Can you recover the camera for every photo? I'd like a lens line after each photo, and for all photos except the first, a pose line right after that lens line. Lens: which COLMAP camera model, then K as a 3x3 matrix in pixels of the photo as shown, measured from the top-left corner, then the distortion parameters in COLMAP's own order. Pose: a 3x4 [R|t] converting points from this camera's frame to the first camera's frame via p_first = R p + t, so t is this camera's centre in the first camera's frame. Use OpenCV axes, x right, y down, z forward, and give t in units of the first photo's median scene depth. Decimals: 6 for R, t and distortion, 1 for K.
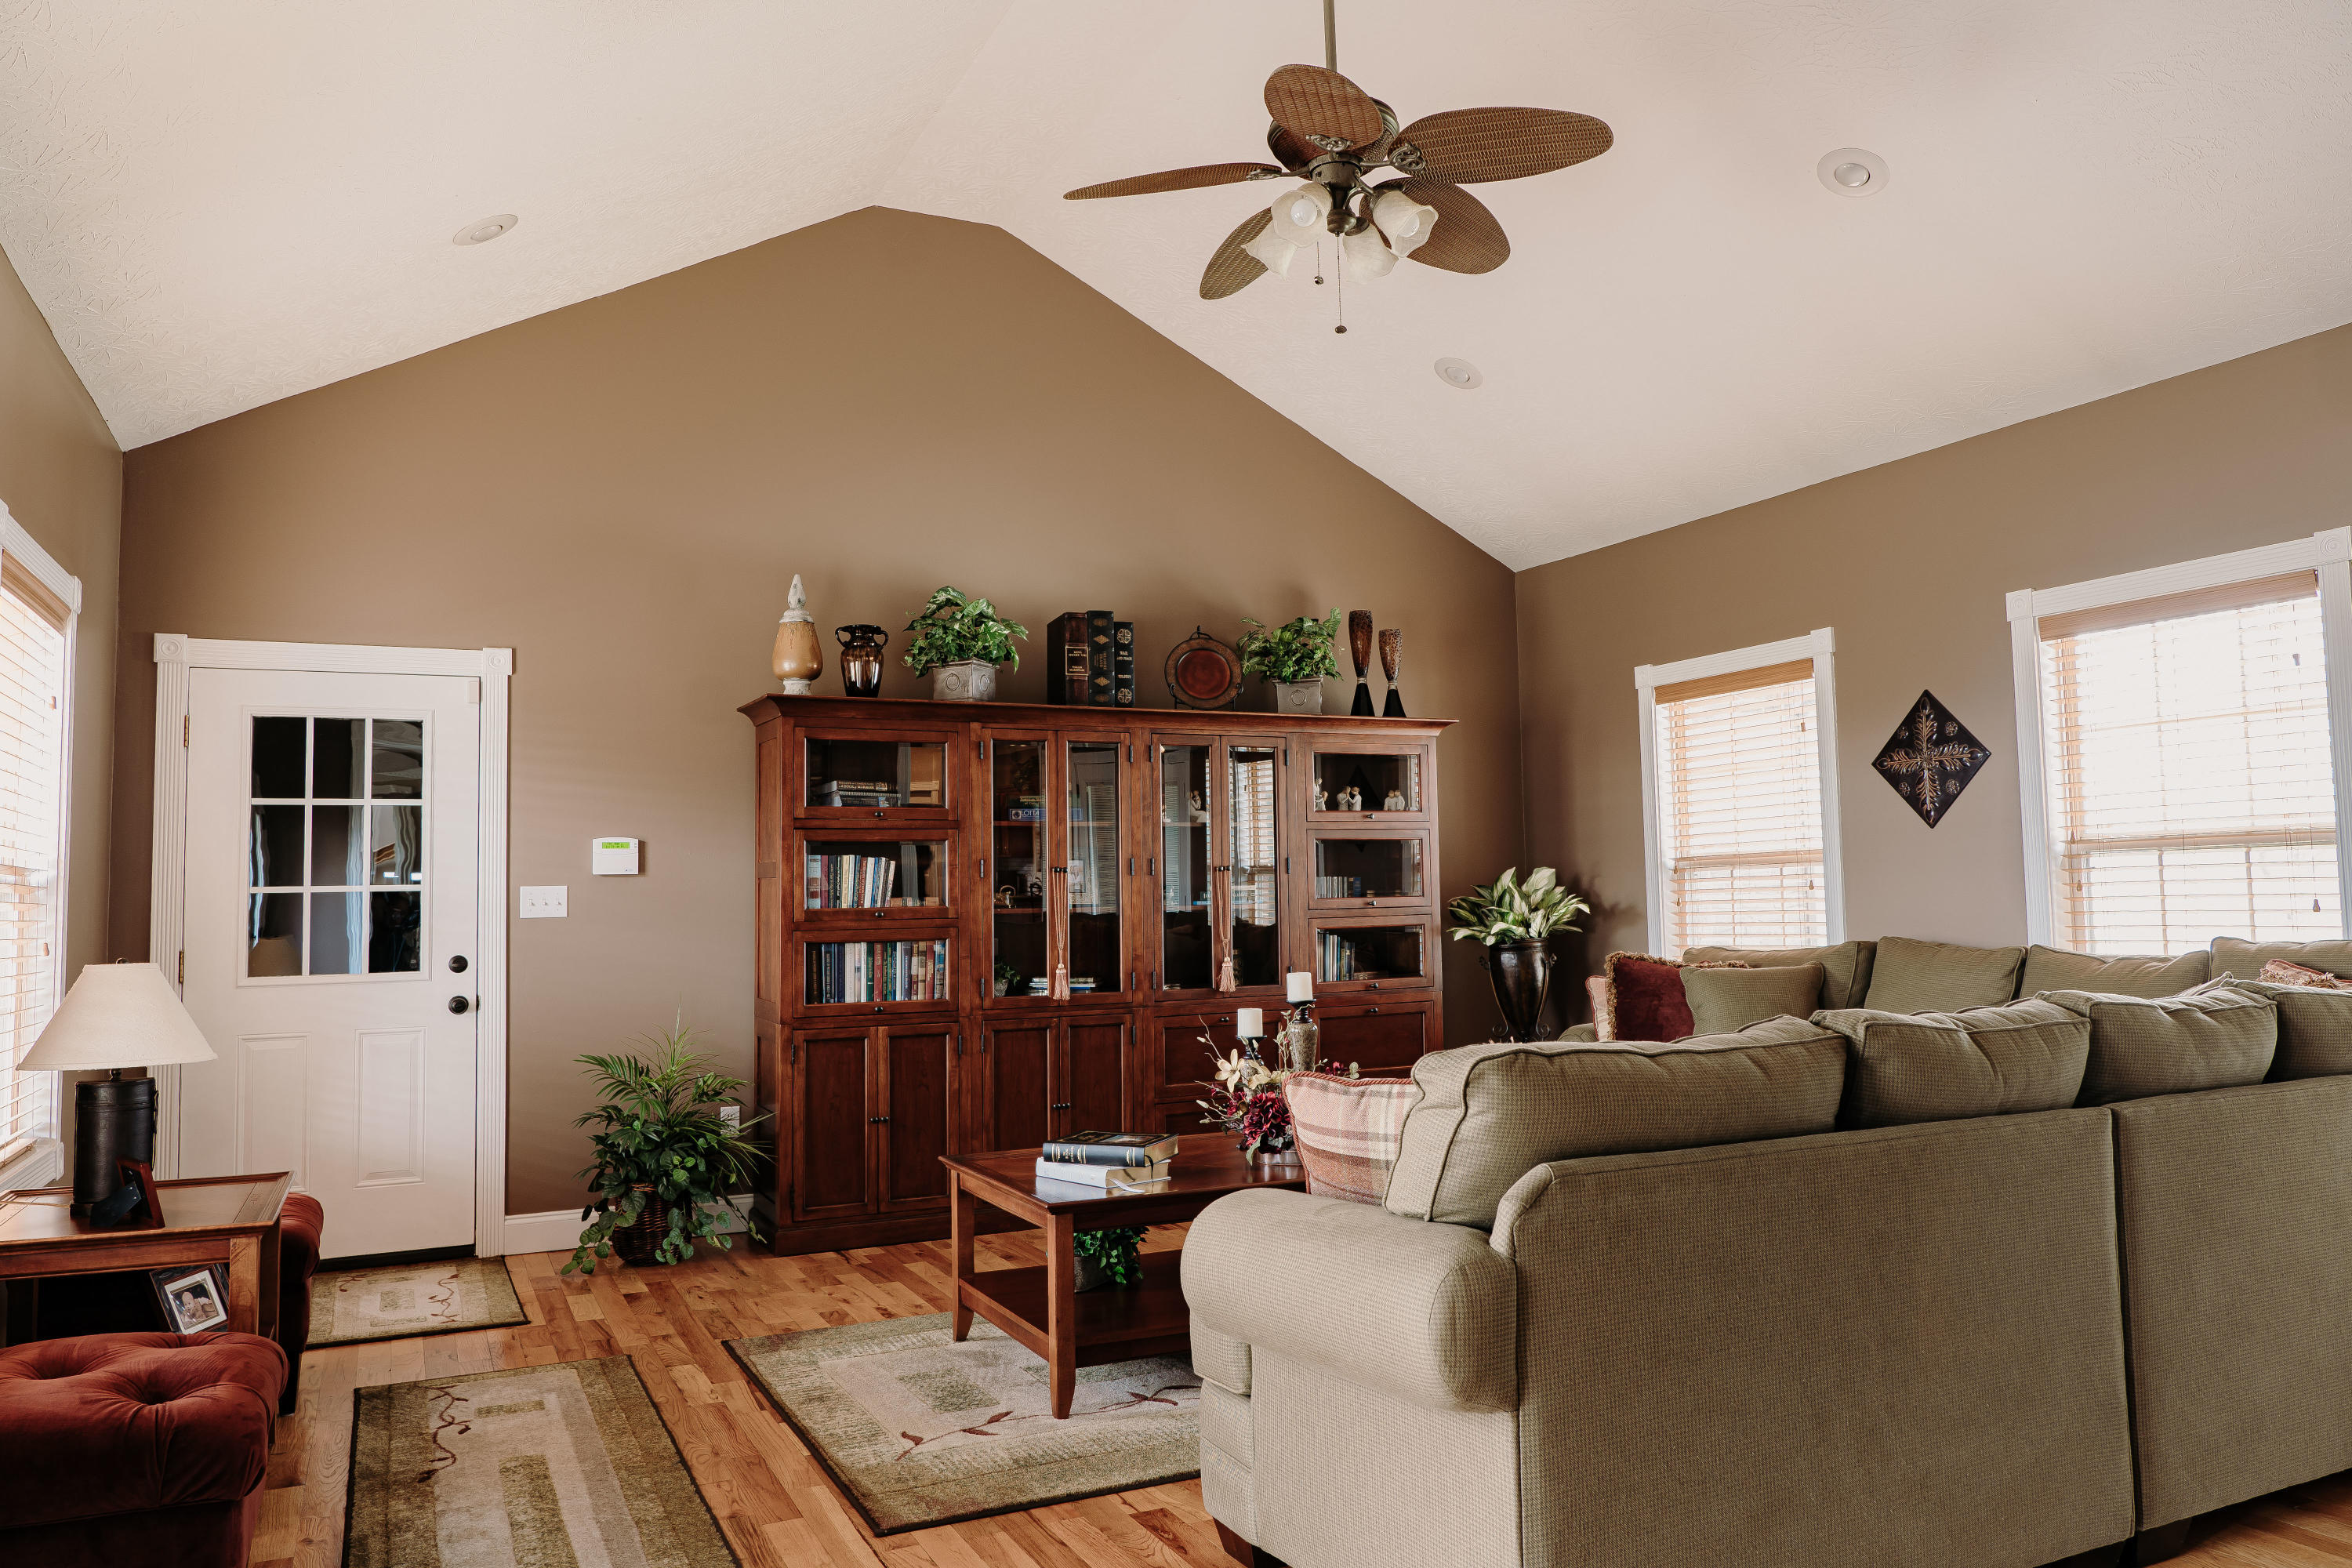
lens RADIAL K [[1639.8, 0, 1176.0], [0, 1639.8, 784.0], [0, 0, 1]] dist [0.004607, 0.001387]
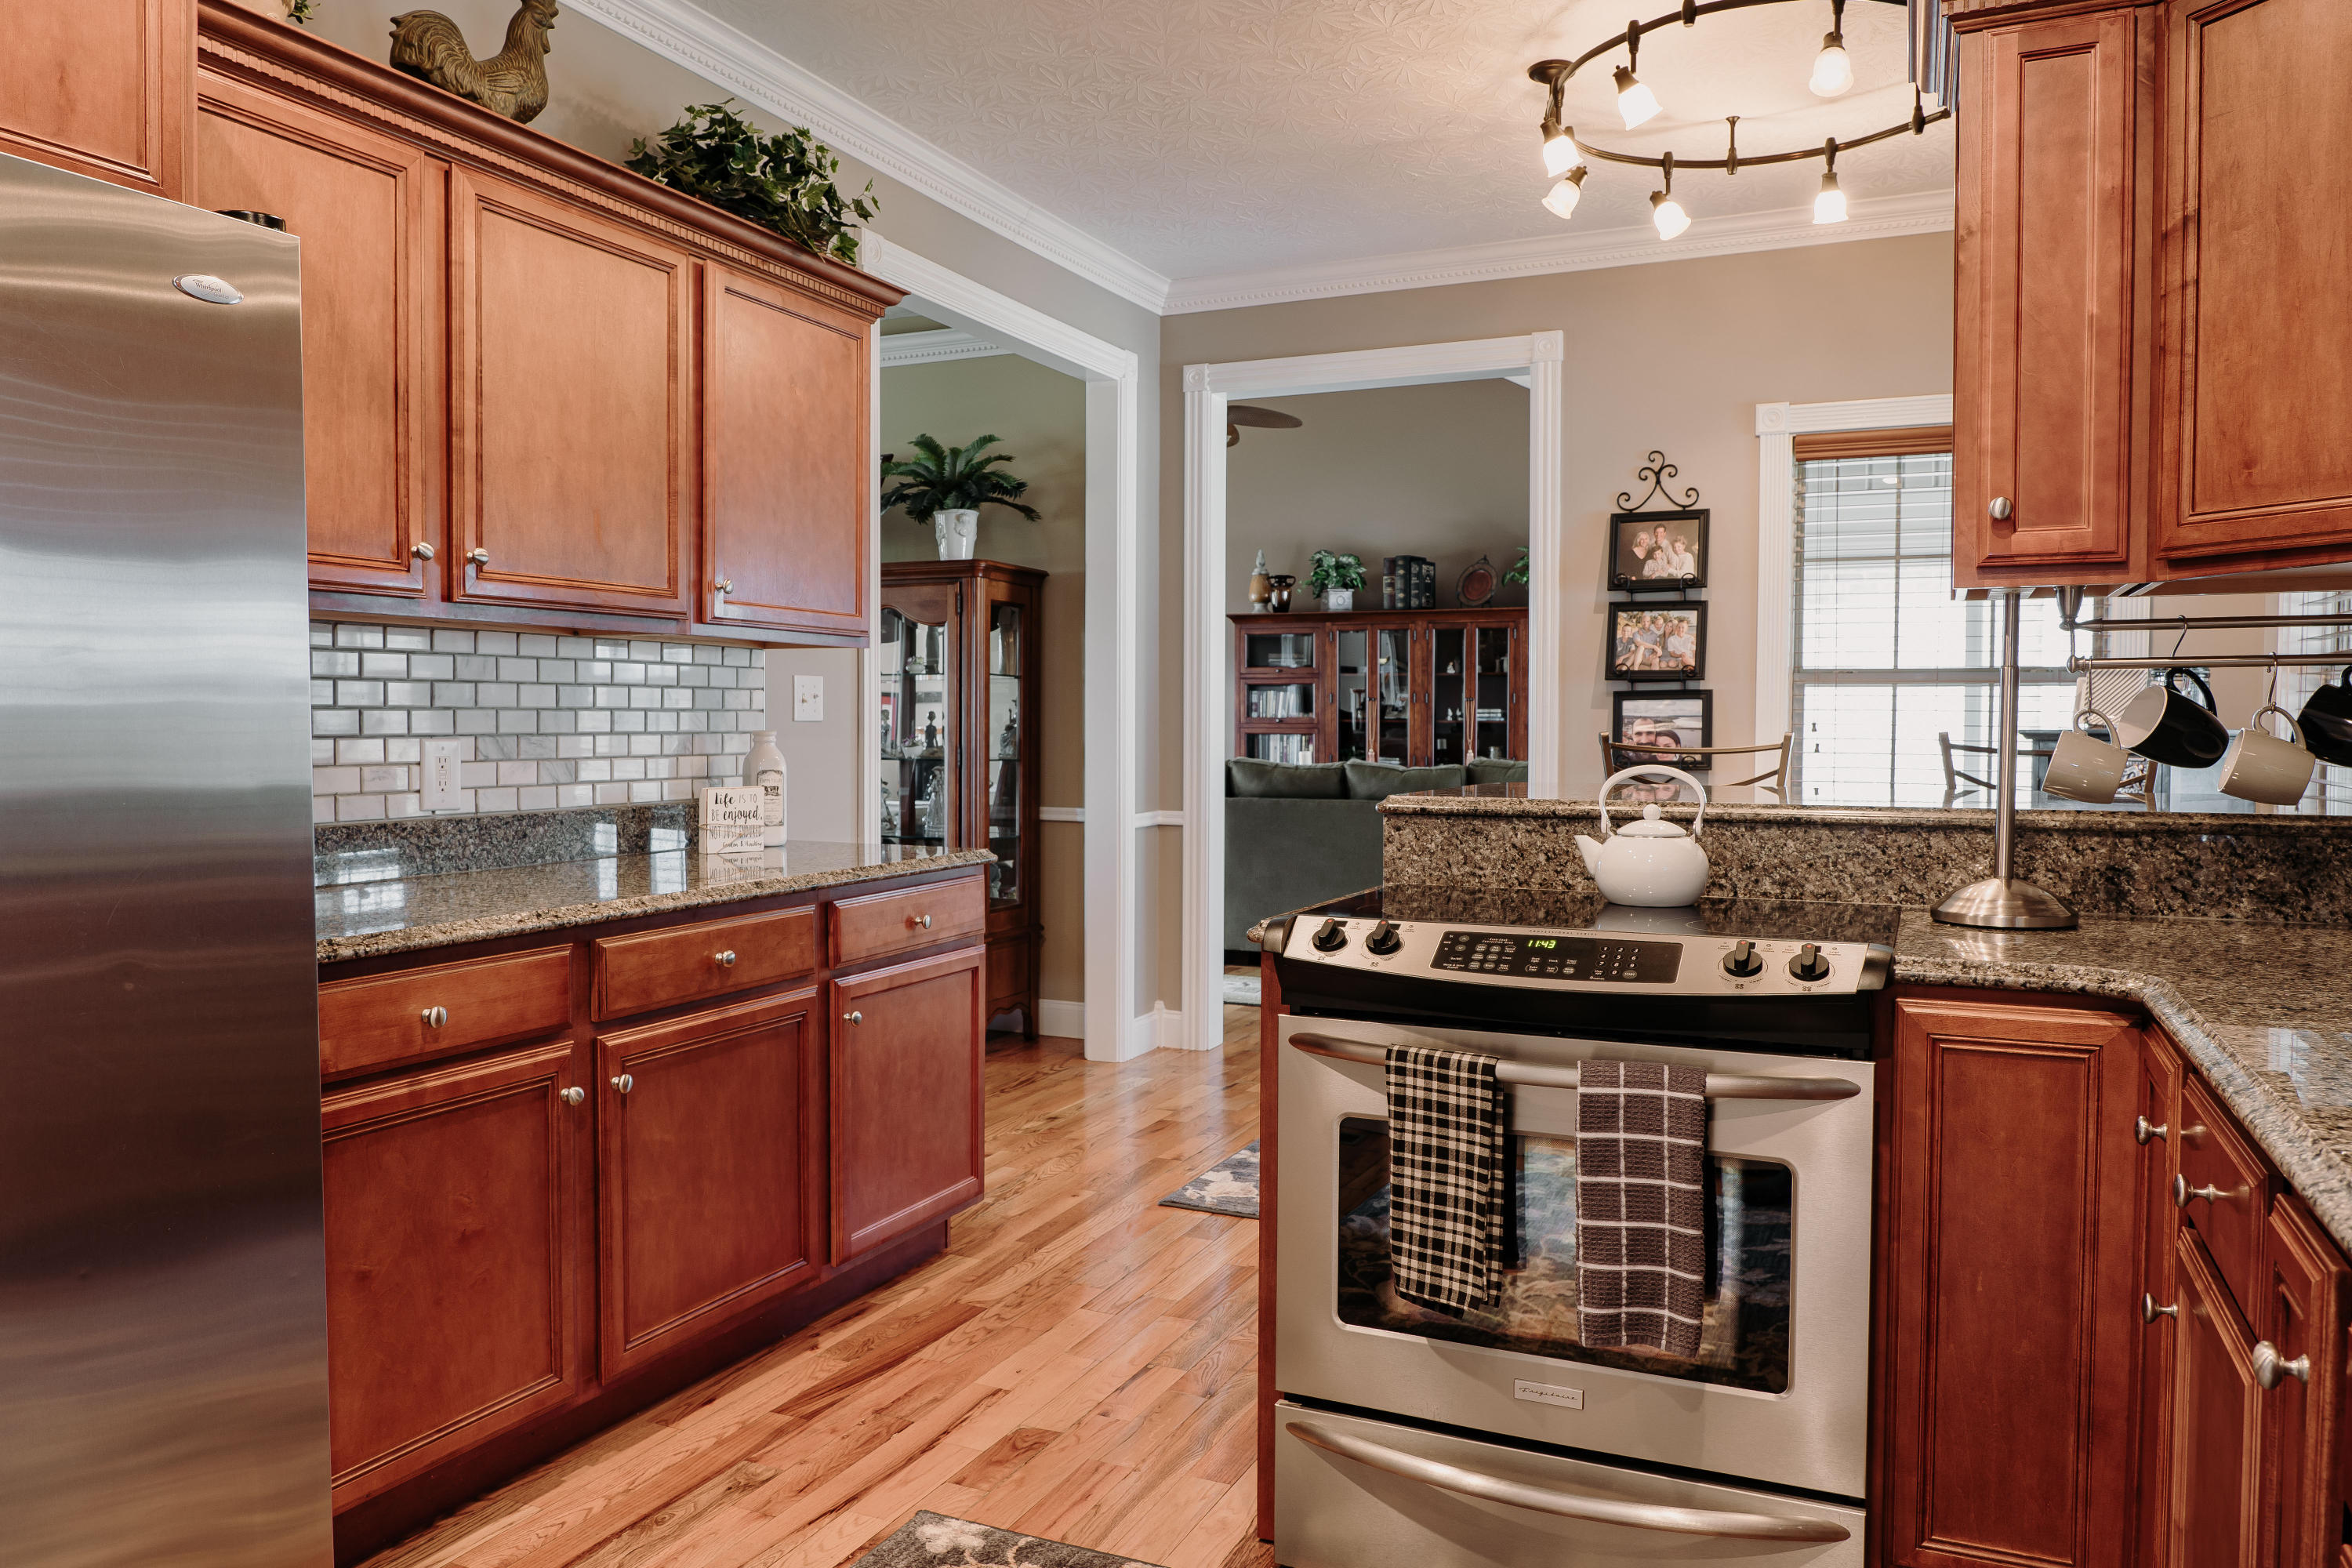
lens RADIAL K [[1639.8, 0, 1176.0], [0, 1639.8, 784.0], [0, 0, 1]] dist [0.004607, 0.001387]
pose [[0.644025, 0.043759, -0.763752, 1.255676], [0.040822, 0.994974, 0.091429, -0.031534], [0.763915, -0.090061, 0.639002, -0.381060]]
